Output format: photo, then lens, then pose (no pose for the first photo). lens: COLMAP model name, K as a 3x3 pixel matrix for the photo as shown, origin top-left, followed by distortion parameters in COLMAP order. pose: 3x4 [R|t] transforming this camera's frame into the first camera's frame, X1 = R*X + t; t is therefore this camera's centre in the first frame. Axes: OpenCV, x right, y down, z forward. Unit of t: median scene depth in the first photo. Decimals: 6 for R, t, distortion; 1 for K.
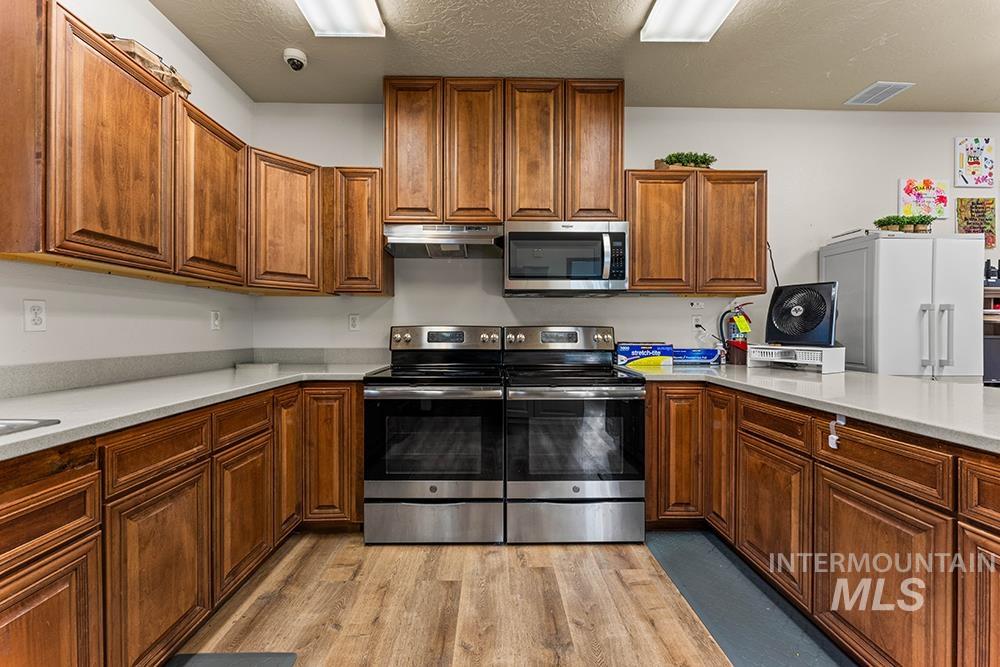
lens RADIAL K [[397.1, 0, 497.9], [0, 397.1, 330.5], [0, 0, 1]] dist [-0.004035, -0.000084]
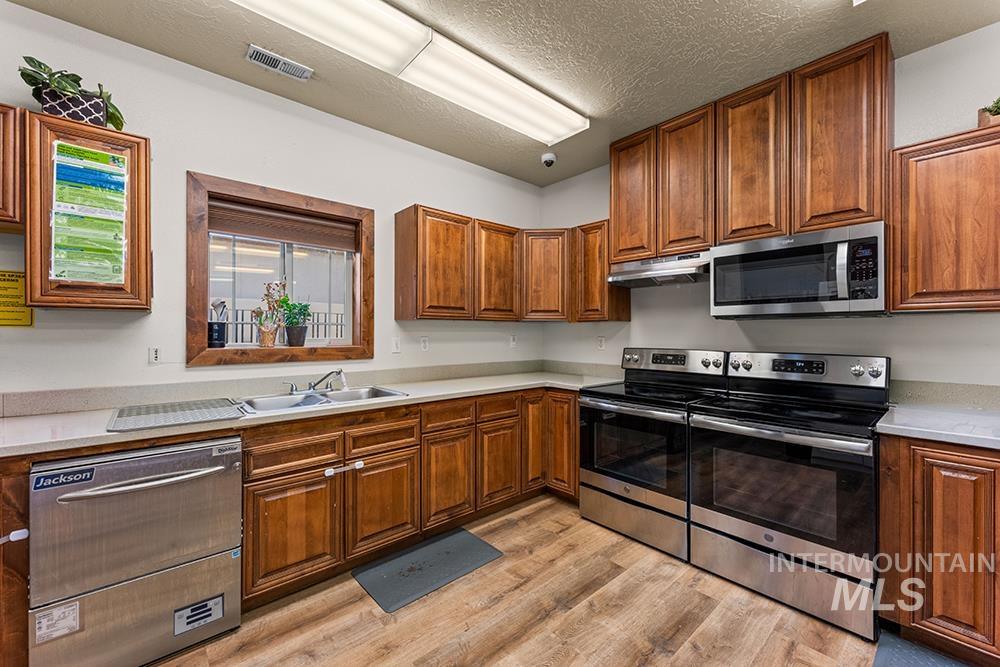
lens RADIAL K [[397.1, 0, 500.1], [0, 397.1, 333.2], [0, 0, 1]] dist [-0.004035, -0.000084]
pose [[0.649117, 0.000374, -0.760689, 0.489162], [-0.003697, 0.999990, -0.002662, -0.062188], [0.760680, 0.004540, 0.649111, -0.055918]]
